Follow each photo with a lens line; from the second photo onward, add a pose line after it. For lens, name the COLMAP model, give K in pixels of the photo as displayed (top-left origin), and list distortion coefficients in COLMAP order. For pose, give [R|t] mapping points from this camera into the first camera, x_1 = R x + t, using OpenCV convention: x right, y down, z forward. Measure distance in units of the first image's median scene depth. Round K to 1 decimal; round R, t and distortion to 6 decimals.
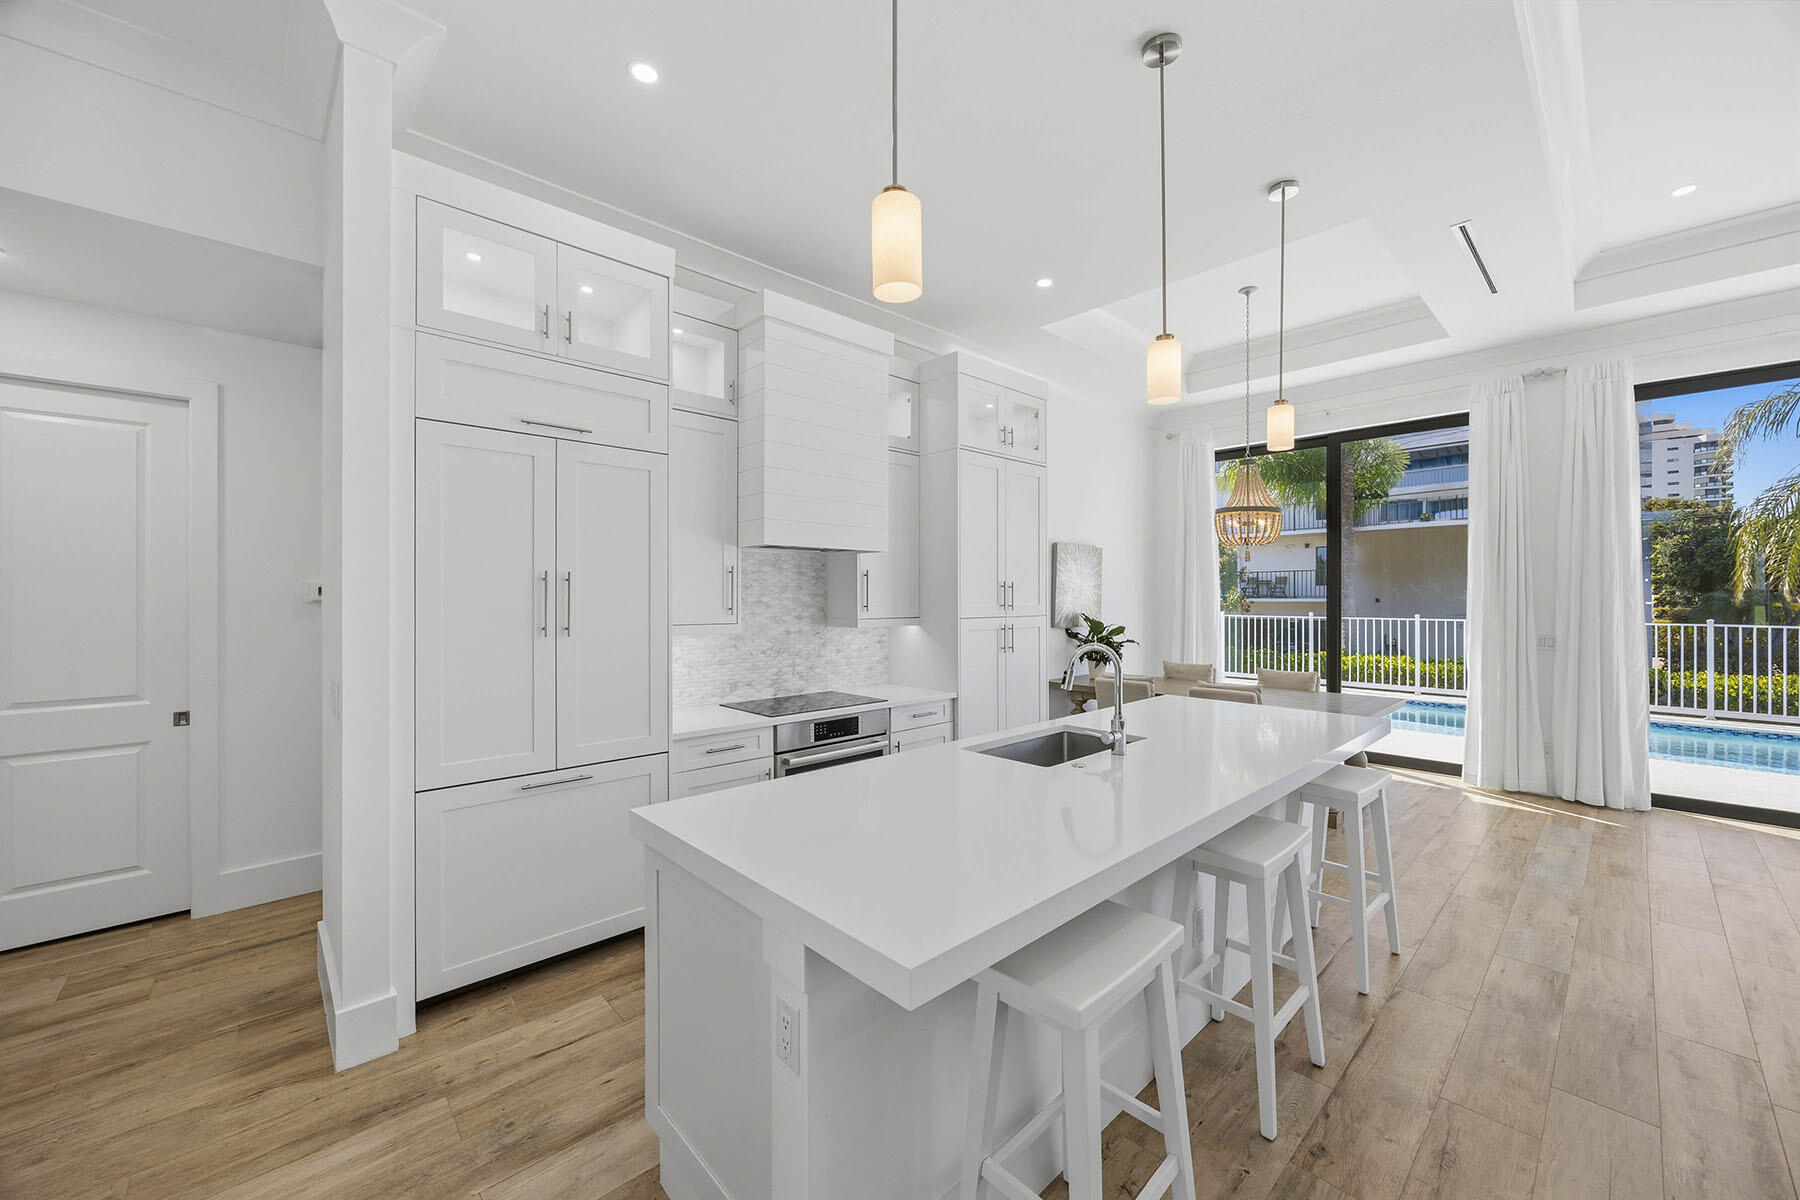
lens RADIAL K [[695.6, 0, 907.1], [0, 695.6, 596.2], [0, 0, 1]] dist [-0.000385, -0.000257]
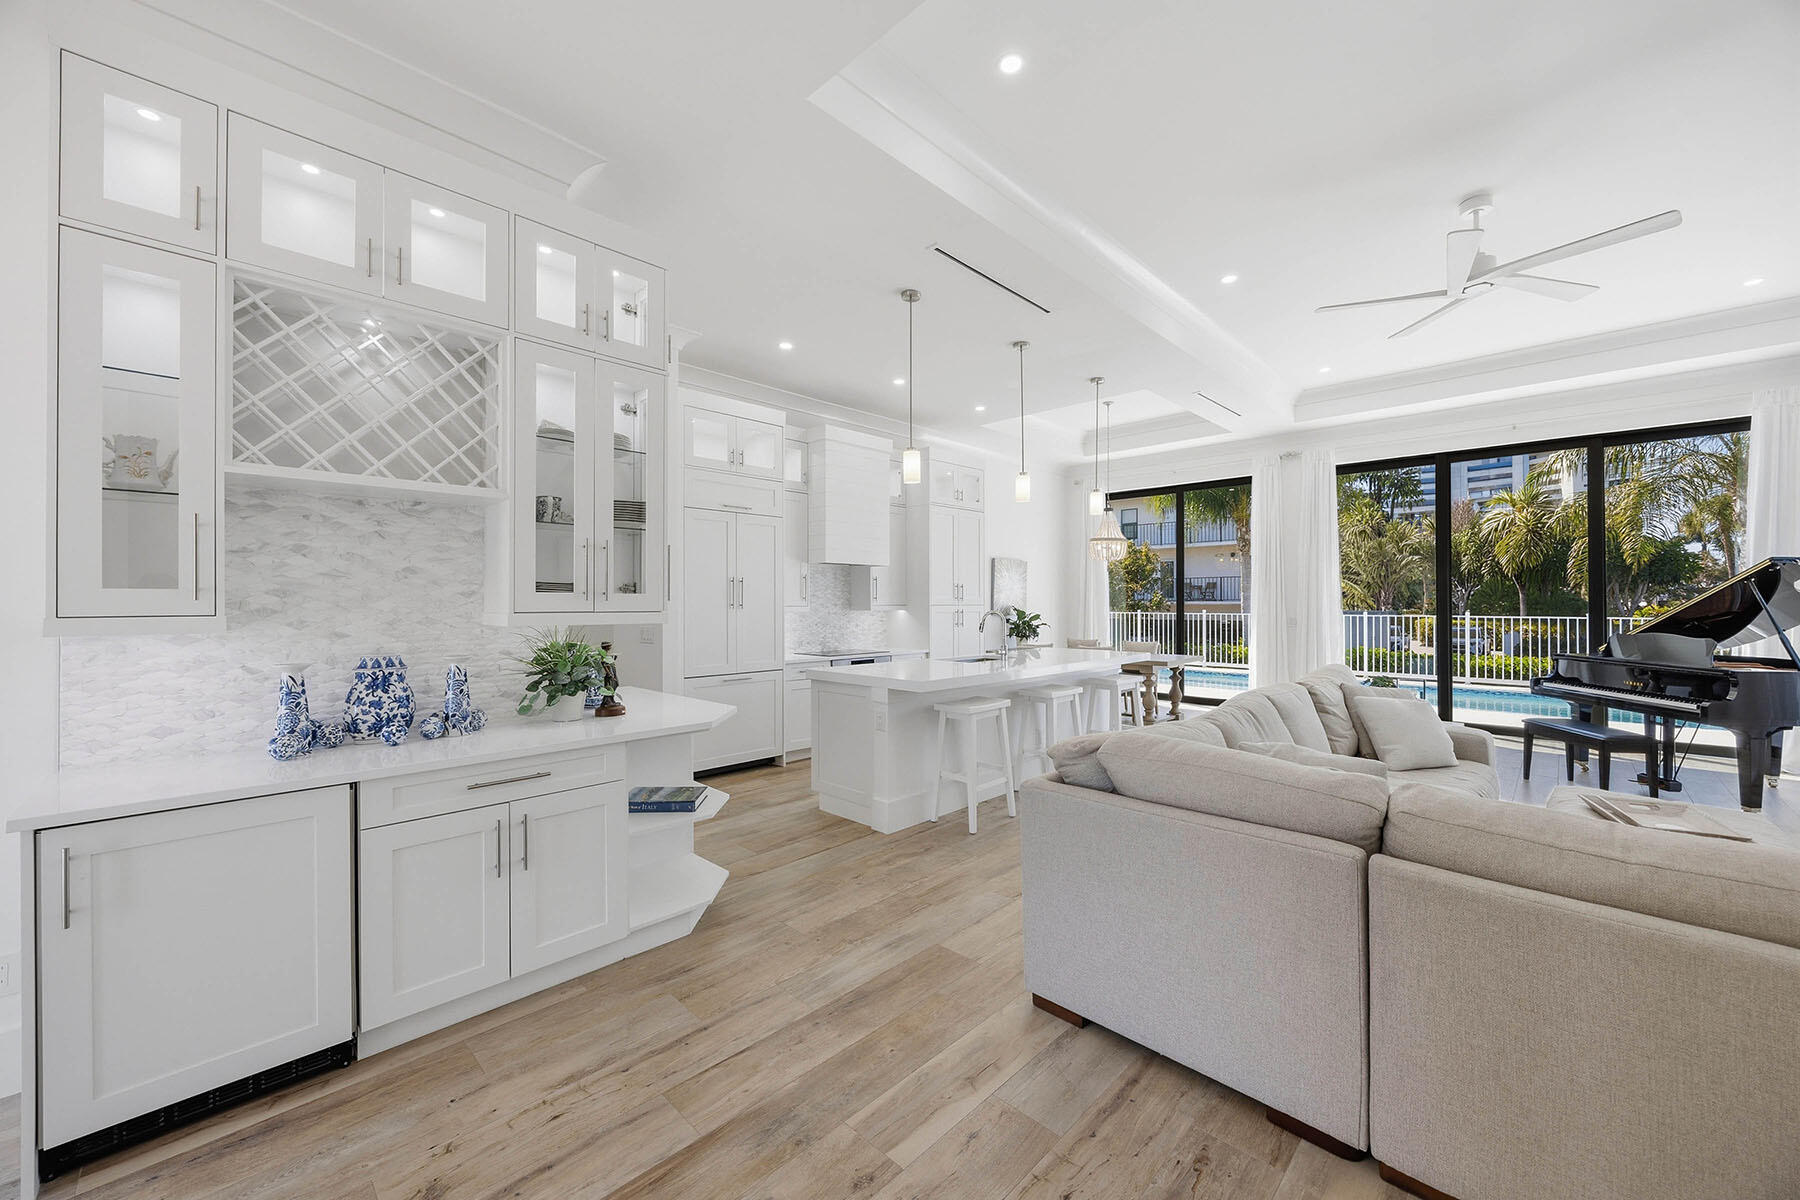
lens RADIAL K [[695.6, 0, 907.1], [0, 695.6, 596.2], [0, 0, 1]] dist [-0.000385, -0.000257]
pose [[0.998877, -0.000469, 0.047368, -0.058039], [0.000856, 0.999966, -0.008157, 0.022434], [-0.047363, 0.008188, 0.998844, -0.645339]]
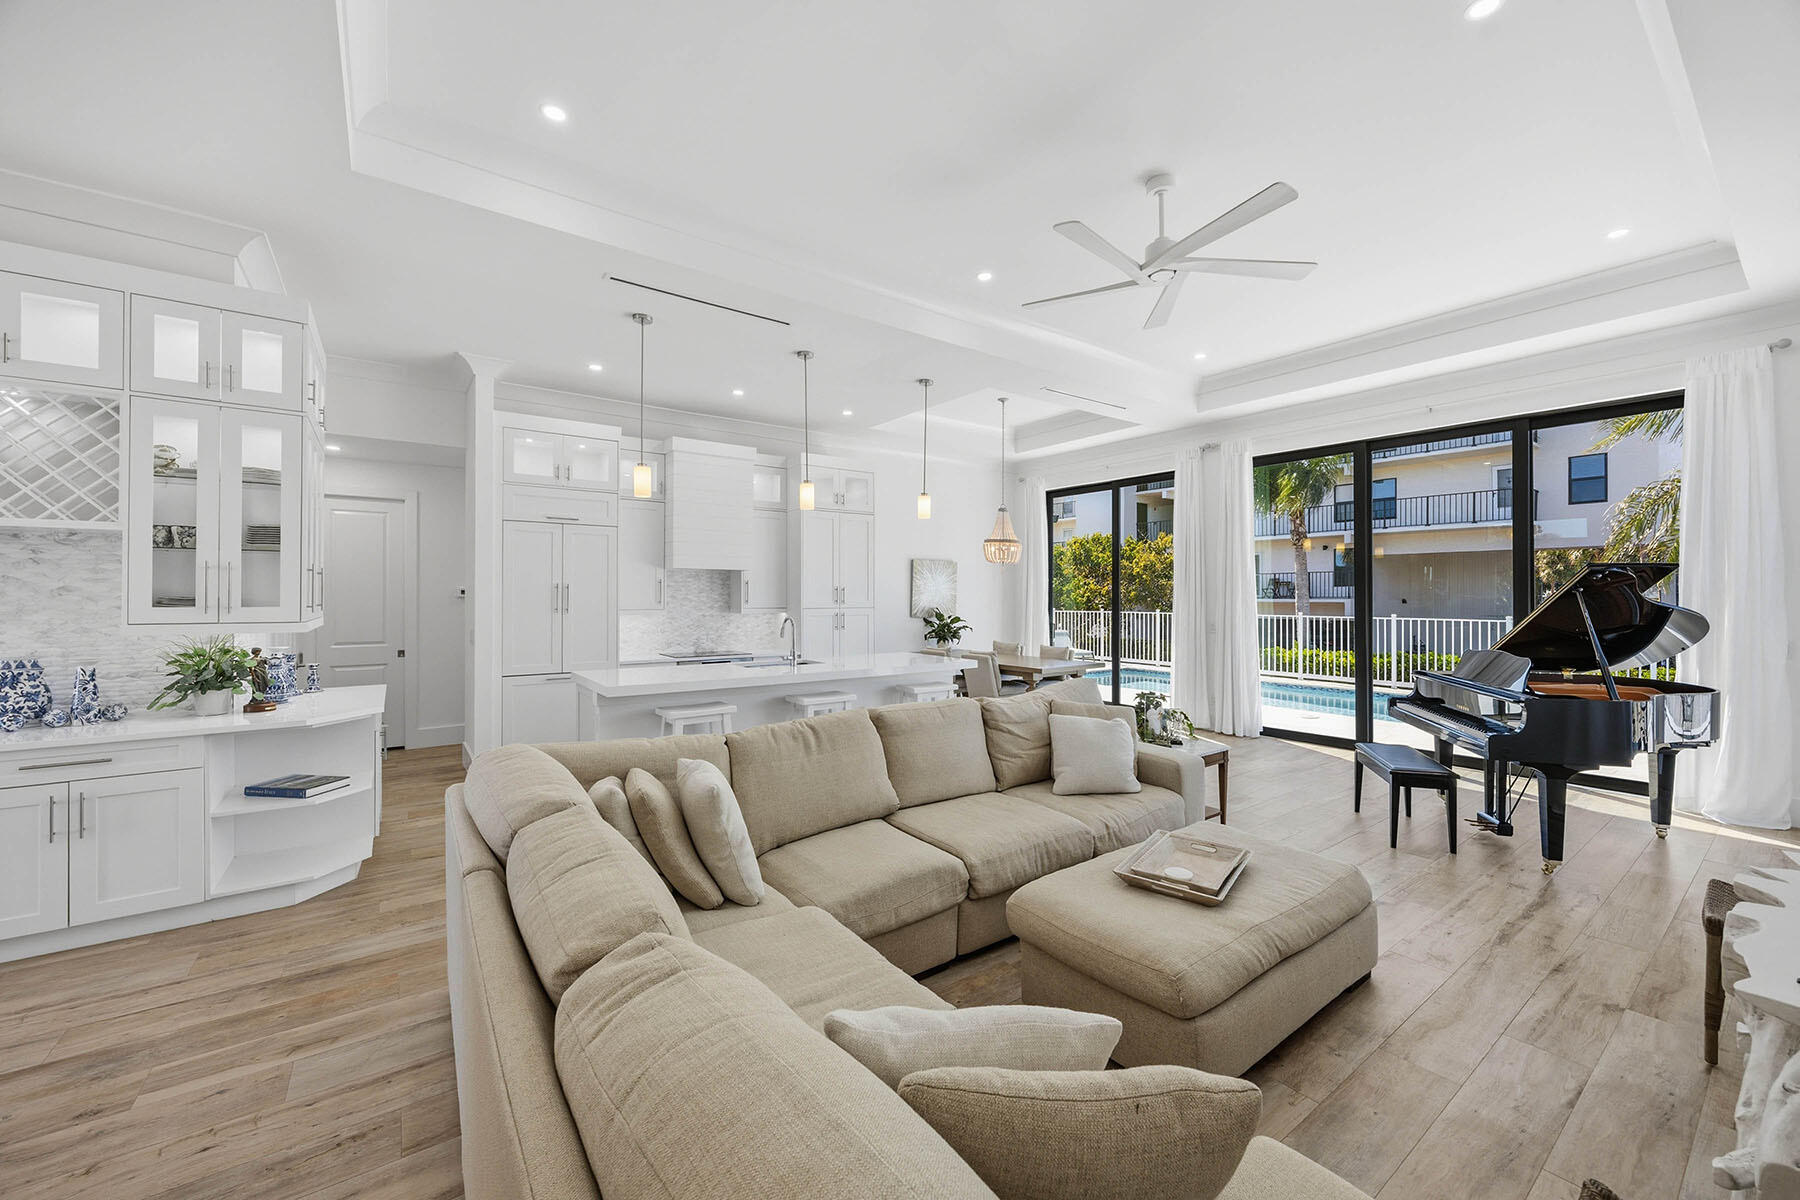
lens RADIAL K [[705.1, 0, 905.1], [0, 705.1, 589.5], [0, 0, 1]] dist [-0.002499, -0.000207]
pose [[0.992343, 0.001108, -0.123511, 0.512501], [-0.002201, 0.999960, -0.008720, 0.000014], [0.123496, 0.008925, 0.992305, -0.653358]]
